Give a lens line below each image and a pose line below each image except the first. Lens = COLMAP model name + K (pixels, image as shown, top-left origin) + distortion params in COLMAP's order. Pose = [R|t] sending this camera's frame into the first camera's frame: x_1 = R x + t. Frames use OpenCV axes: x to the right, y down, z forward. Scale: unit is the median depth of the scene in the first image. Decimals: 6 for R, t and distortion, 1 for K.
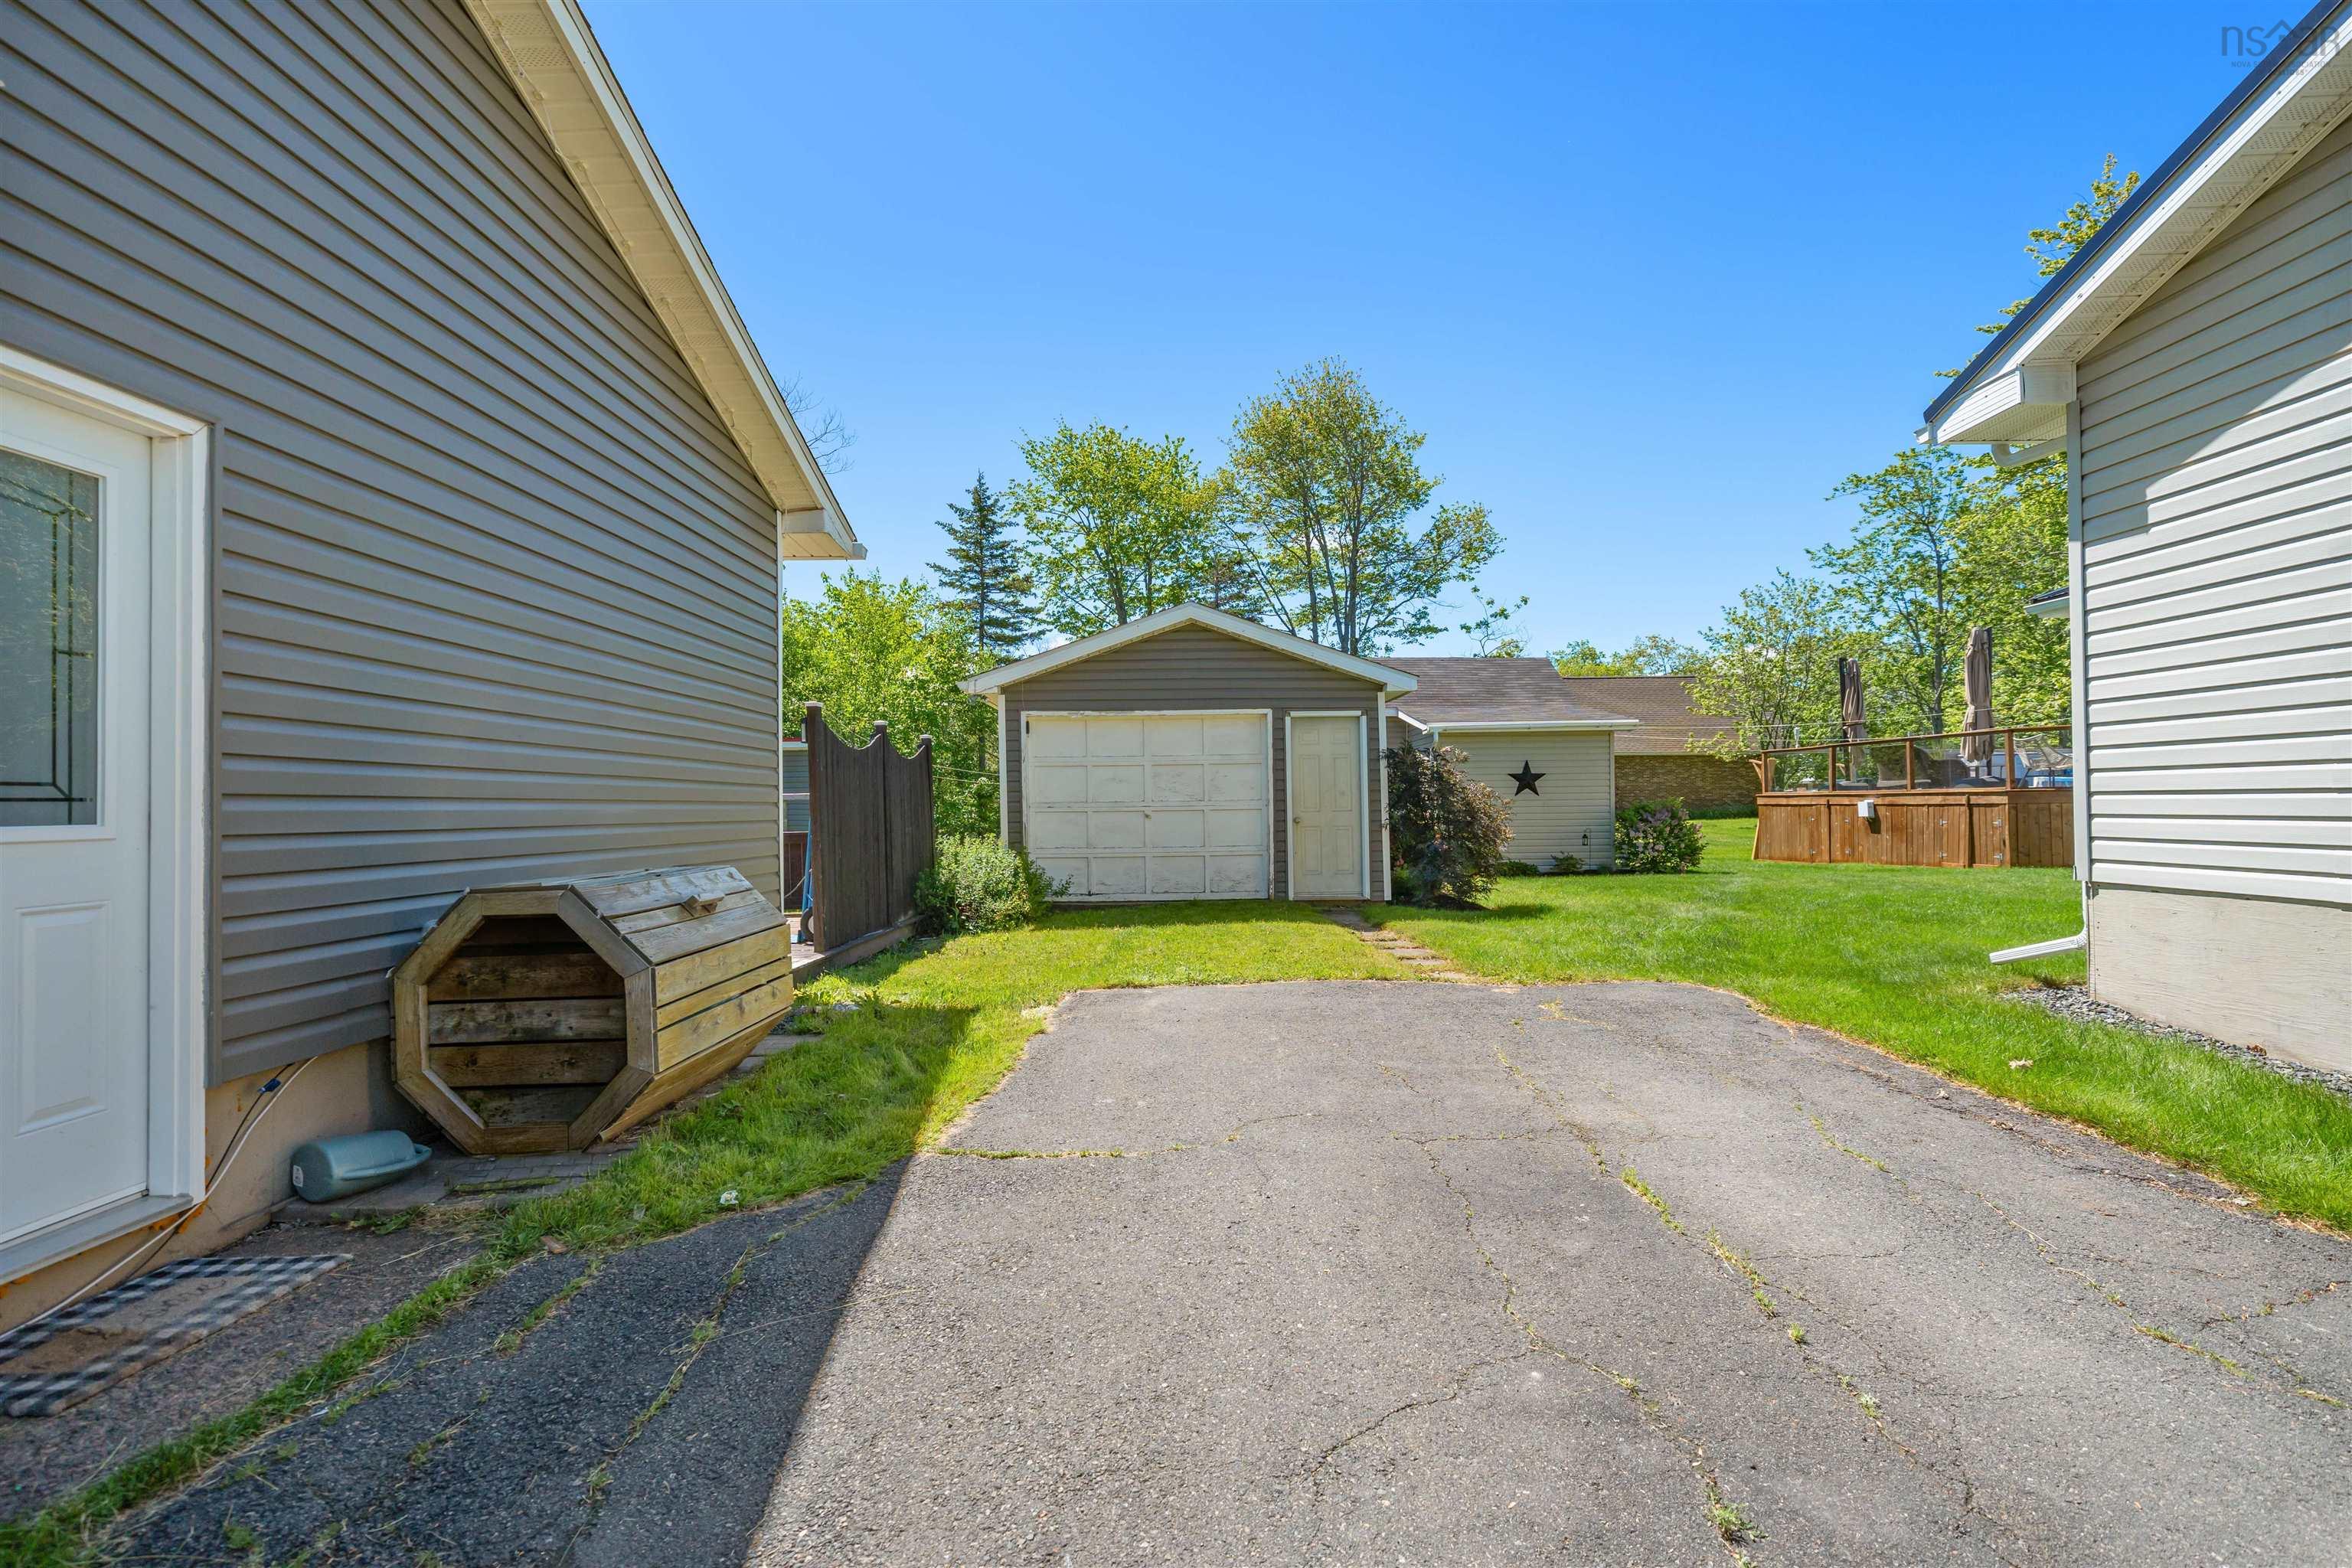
lens RADIAL K [[1004.9, 0, 1179.8], [0, 1004.9, 786.3], [0, 0, 1]] dist [-0.000716, -0.000049]
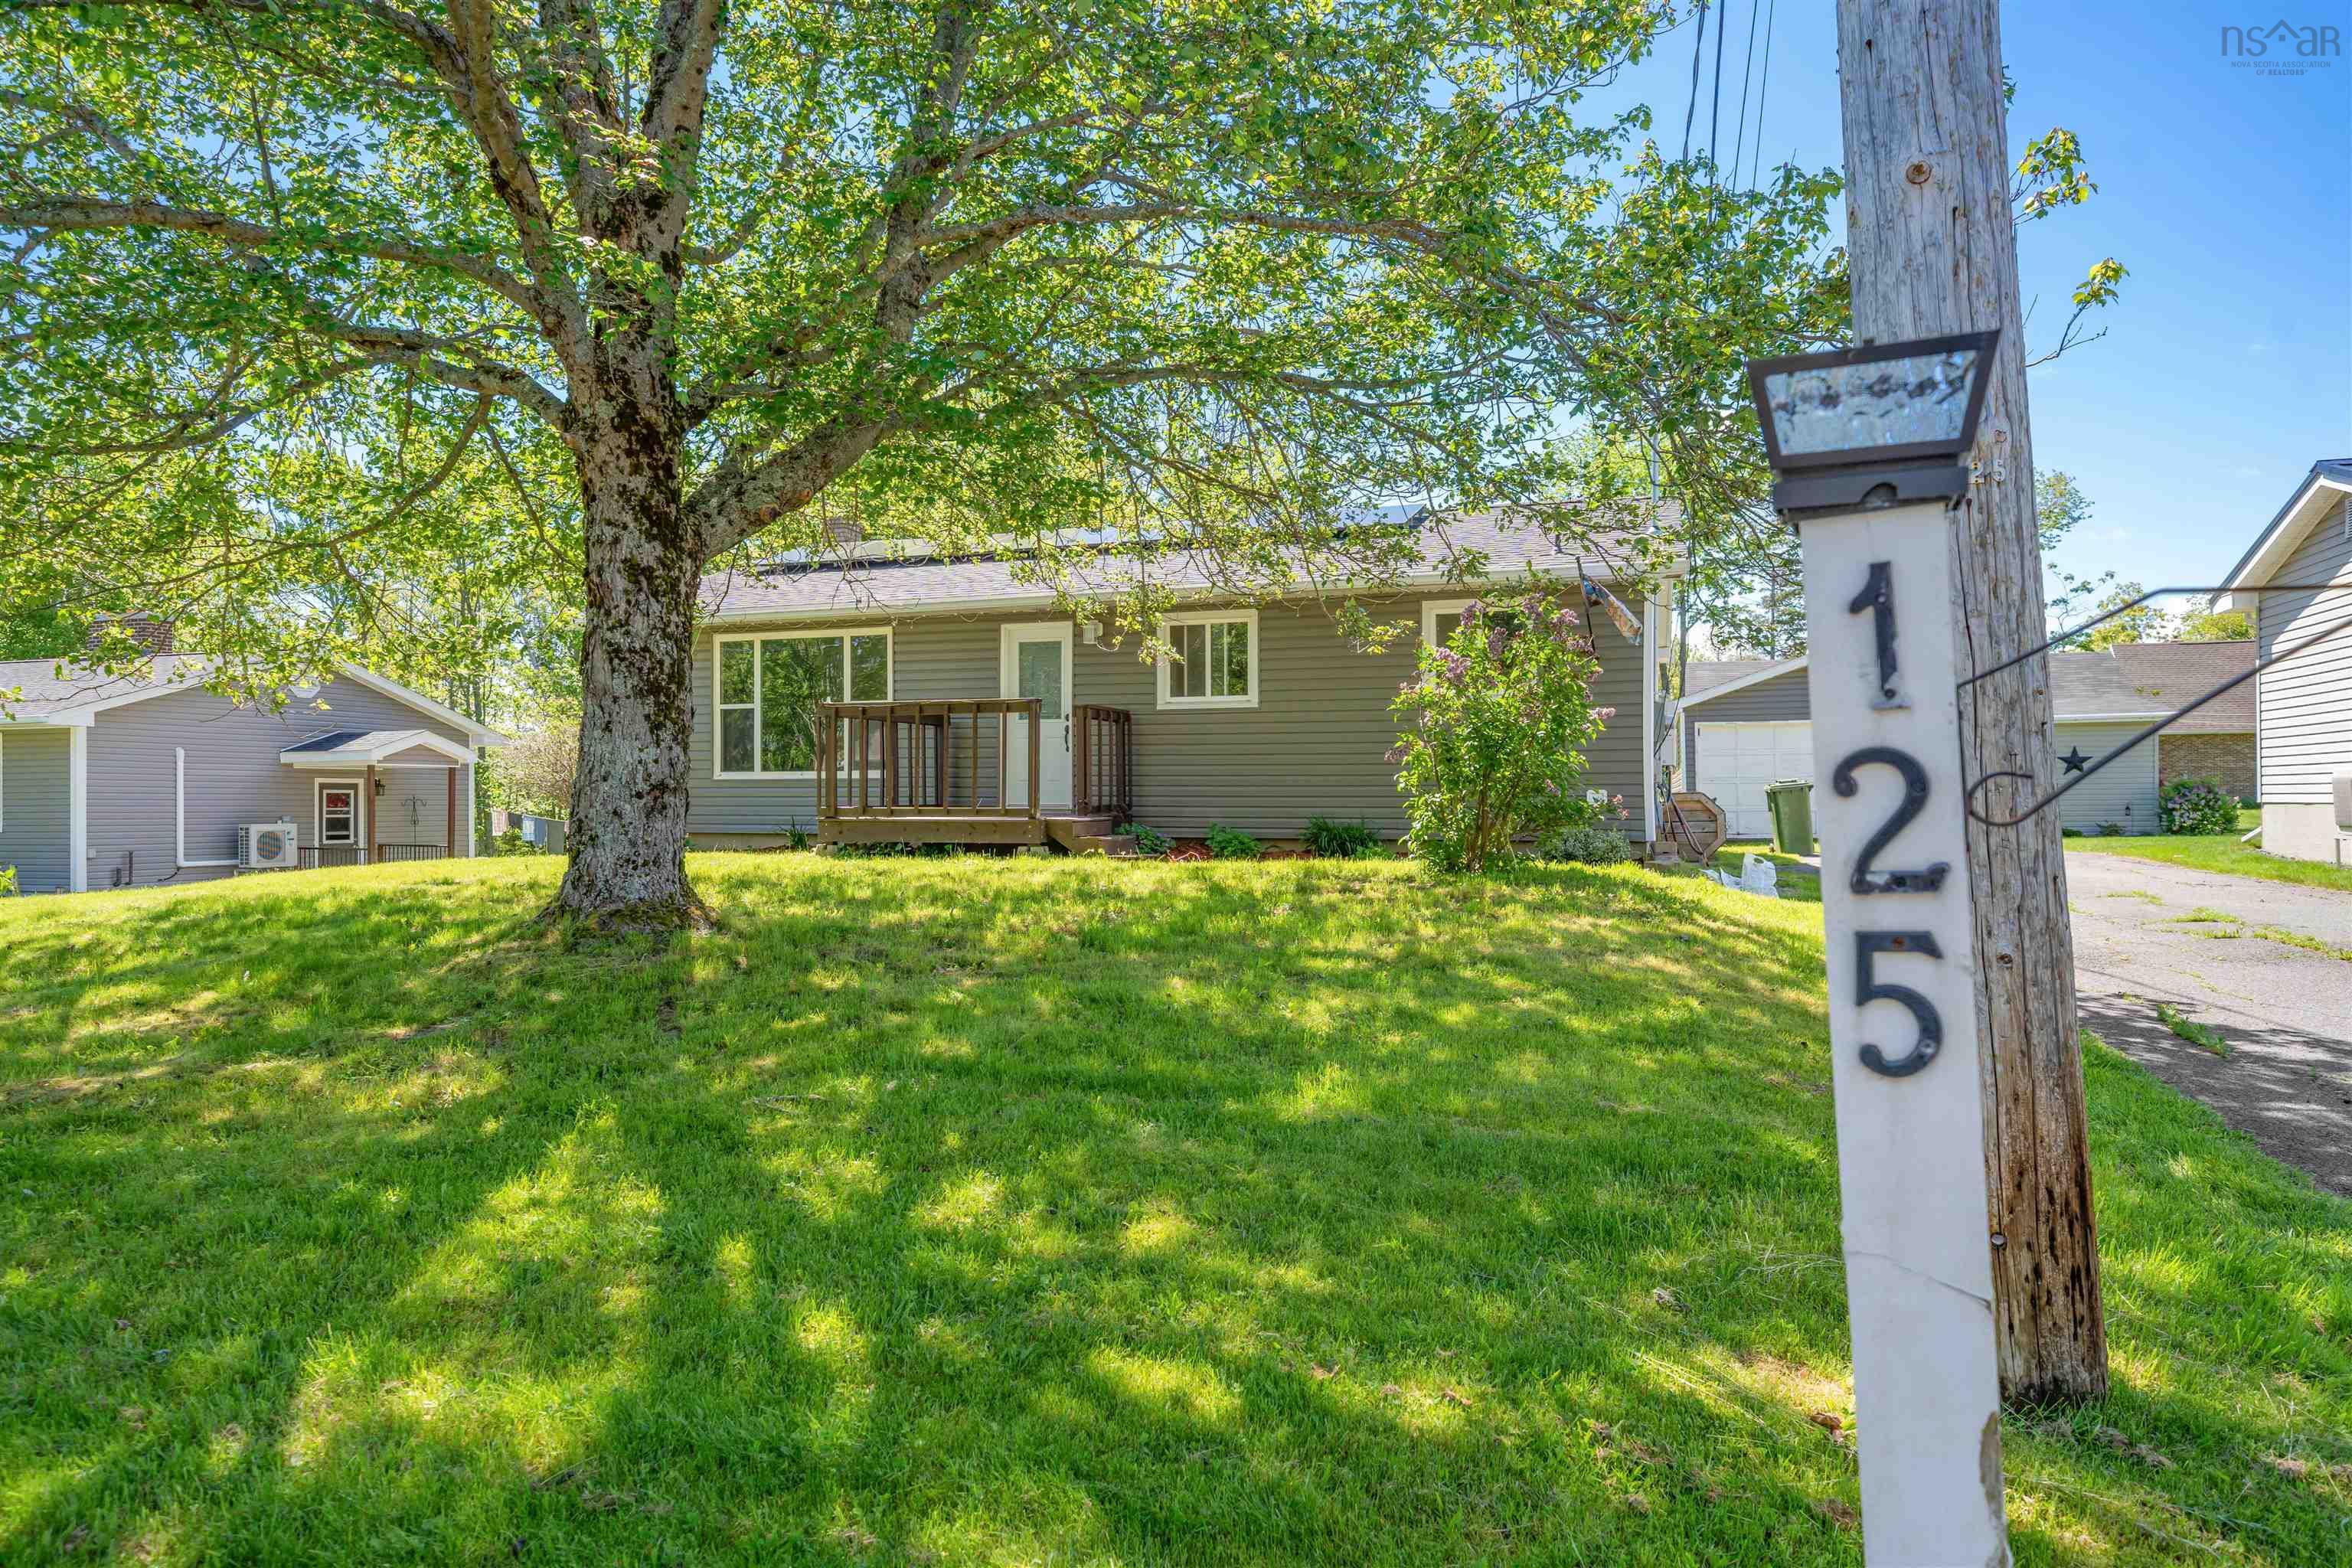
lens RADIAL K [[1406.2, 0, 1179.4], [0, 1406.2, 791.5], [0, 0, 1]] dist [-0.007984, -0.000882]
pose [[0.952639, 0.001341, -0.304101, -0.193197], [0.001273, 0.999964, 0.008395, 0.015633], [0.304101, -0.008385, 0.952603, -1.116482]]
